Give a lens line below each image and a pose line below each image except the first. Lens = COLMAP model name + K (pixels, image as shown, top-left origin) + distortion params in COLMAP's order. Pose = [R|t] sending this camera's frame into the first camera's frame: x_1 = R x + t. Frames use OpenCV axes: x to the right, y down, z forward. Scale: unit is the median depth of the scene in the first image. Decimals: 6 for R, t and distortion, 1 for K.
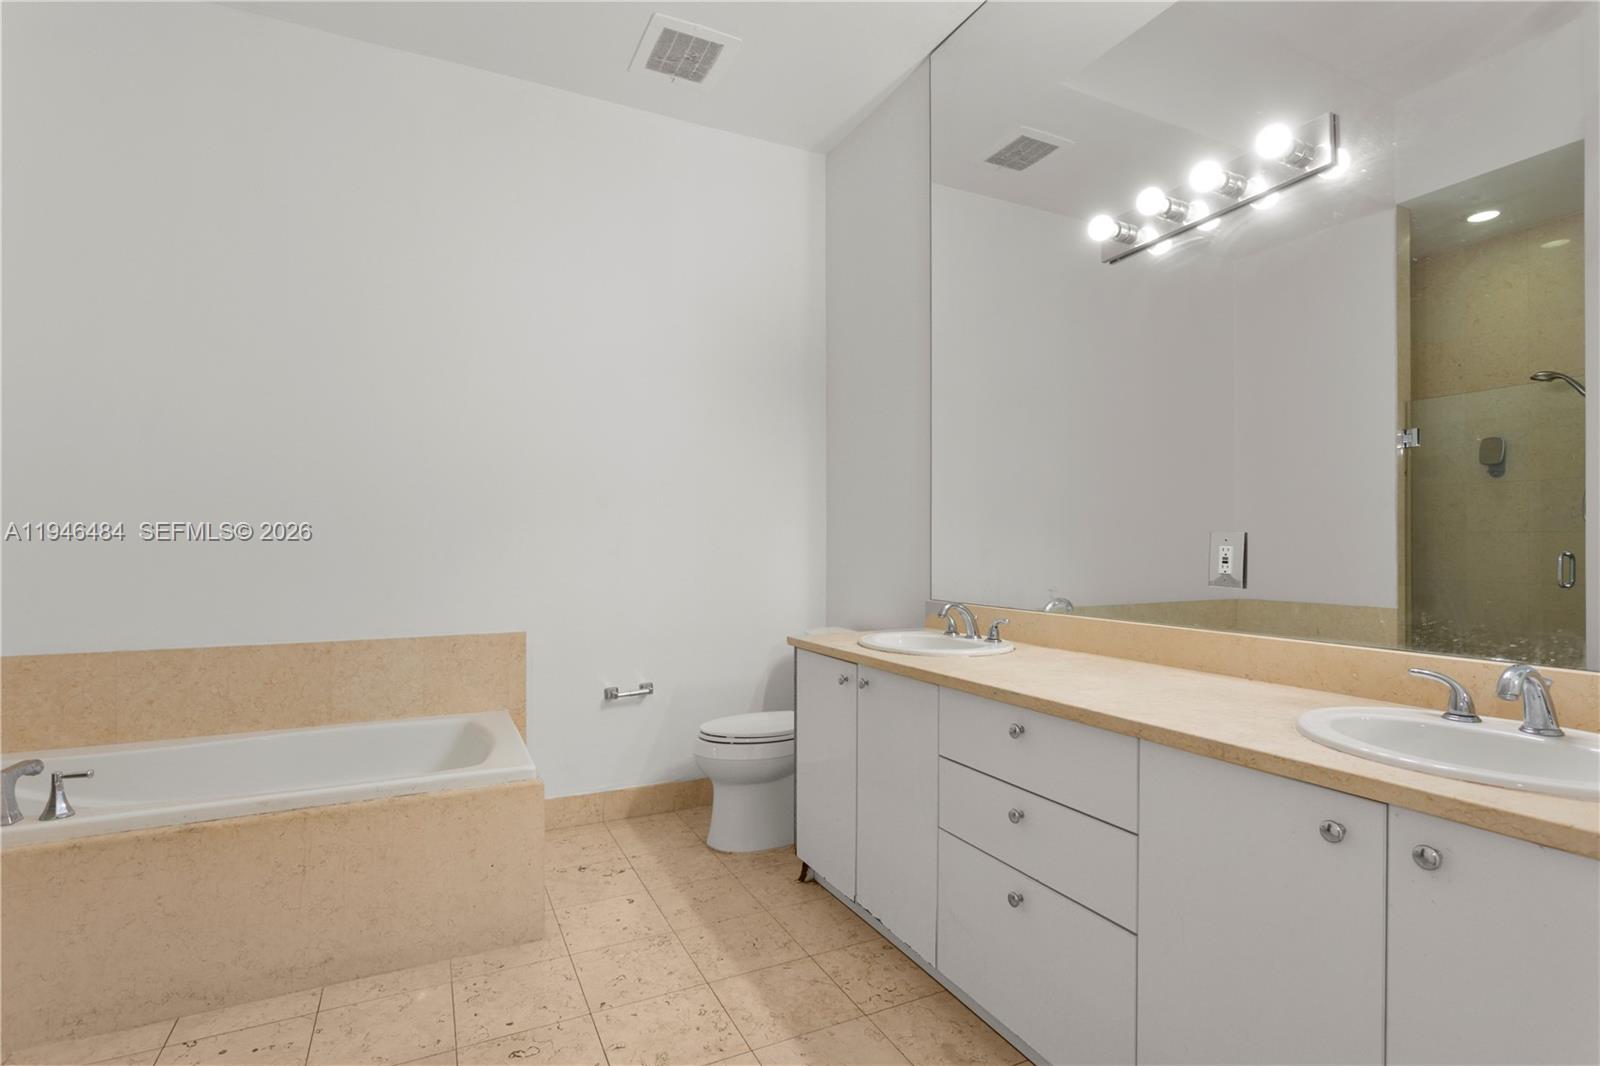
lens RADIAL K [[772.6, 0, 799.5], [0, 772.6, 543.4], [0, 0, 1]] dist [-0.007029, 0.001746]
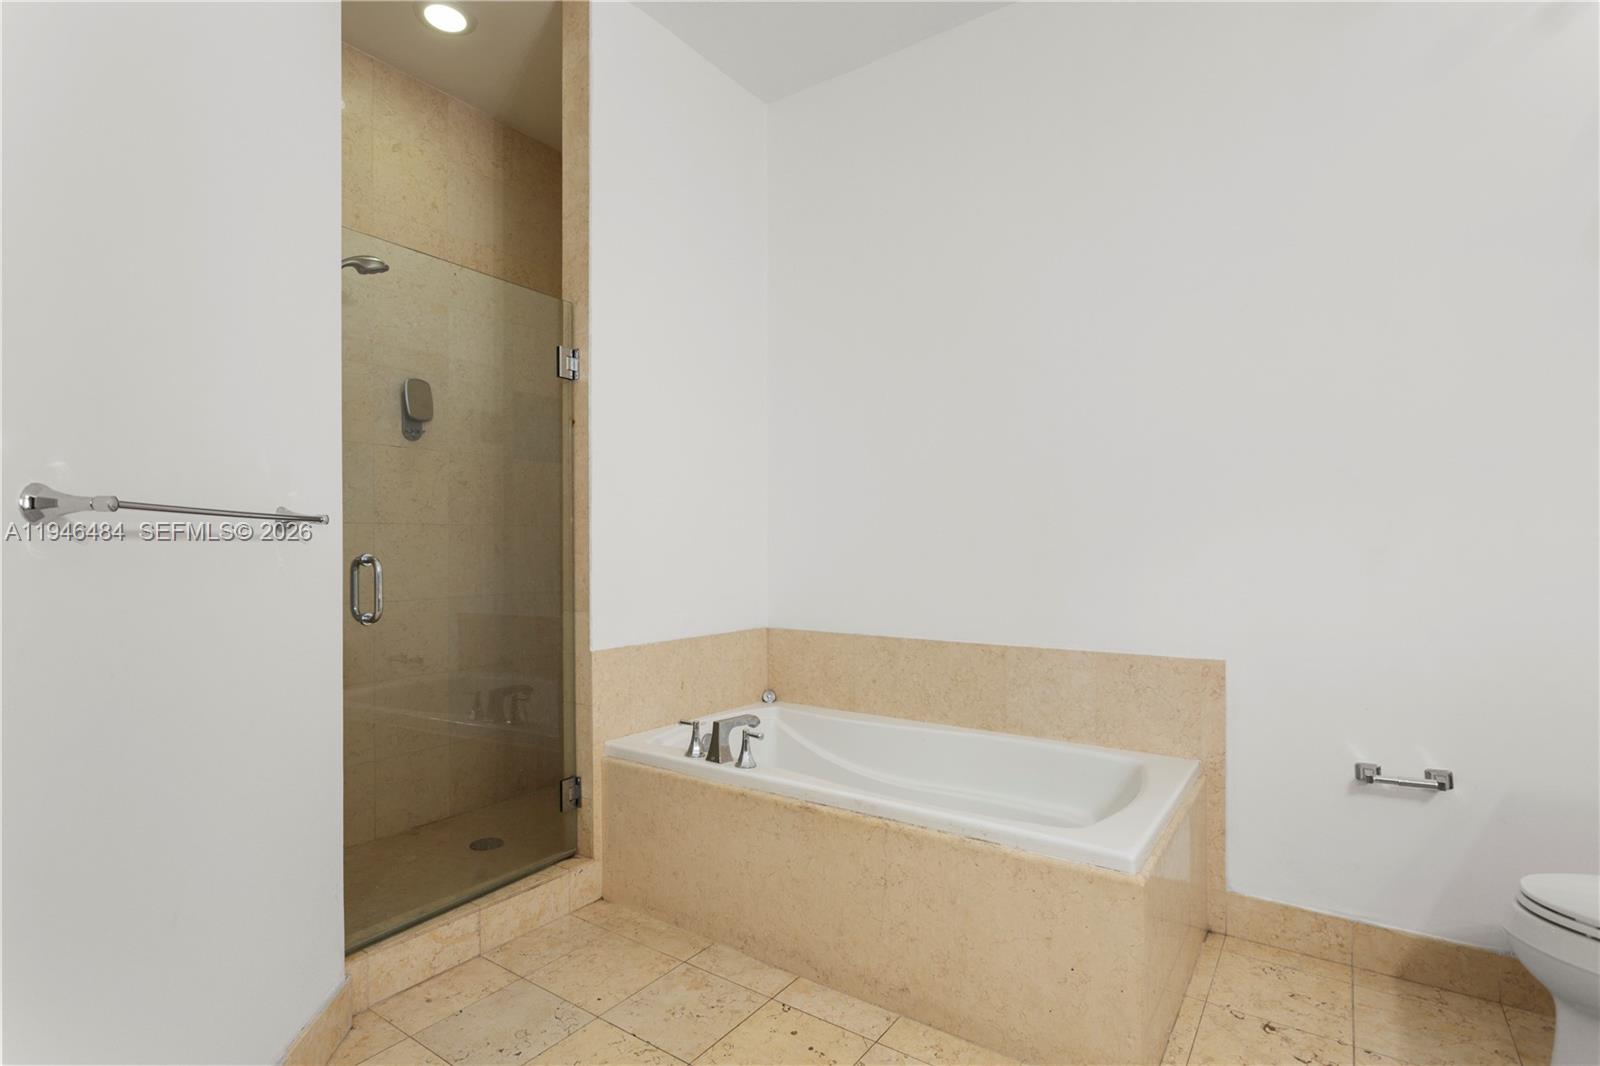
lens RADIAL K [[772.6, 0, 799.5], [0, 772.6, 543.4], [0, 0, 1]] dist [-0.007029, 0.001746]
pose [[0.482418, -0.003133, -0.875936, 0.109115], [0.005178, 0.999986, -0.000726, 0.000684], [0.875926, -0.004185, 0.482428, 0.329802]]
